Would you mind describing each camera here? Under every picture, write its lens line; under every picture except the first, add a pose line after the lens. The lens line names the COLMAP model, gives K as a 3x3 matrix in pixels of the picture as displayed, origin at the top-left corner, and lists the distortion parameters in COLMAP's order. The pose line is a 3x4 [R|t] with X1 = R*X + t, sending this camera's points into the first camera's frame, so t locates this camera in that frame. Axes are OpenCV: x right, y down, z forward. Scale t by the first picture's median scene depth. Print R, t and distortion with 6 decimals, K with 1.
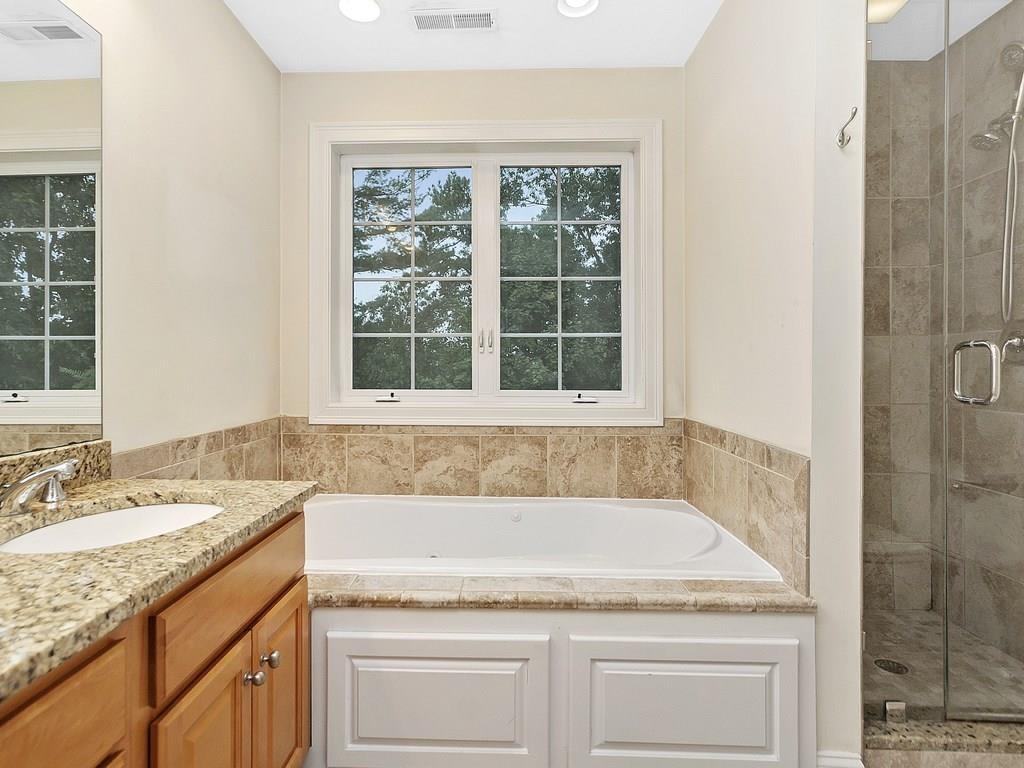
lens RADIAL K [[539.8, 0, 508.8], [0, 539.8, 380.7], [0, 0, 1]] dist [-0.015087, 0.009386]
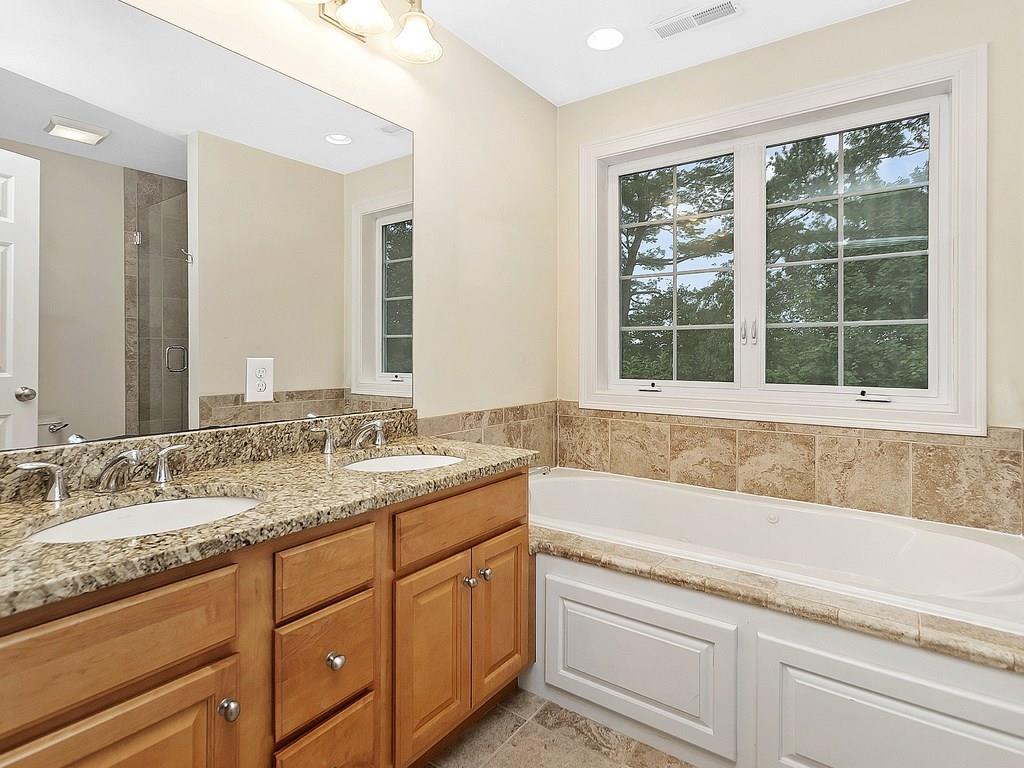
lens RADIAL K [[558.5, 0, 513.8], [0, 558.5, 379.9], [0, 0, 1]] dist [-0.012496, 0.011789]
pose [[0.824943, 0.027815, -0.564531, 0.229845], [-0.017644, 0.999569, 0.023468, -0.005803], [0.564941, -0.009399, 0.825078, -0.072664]]
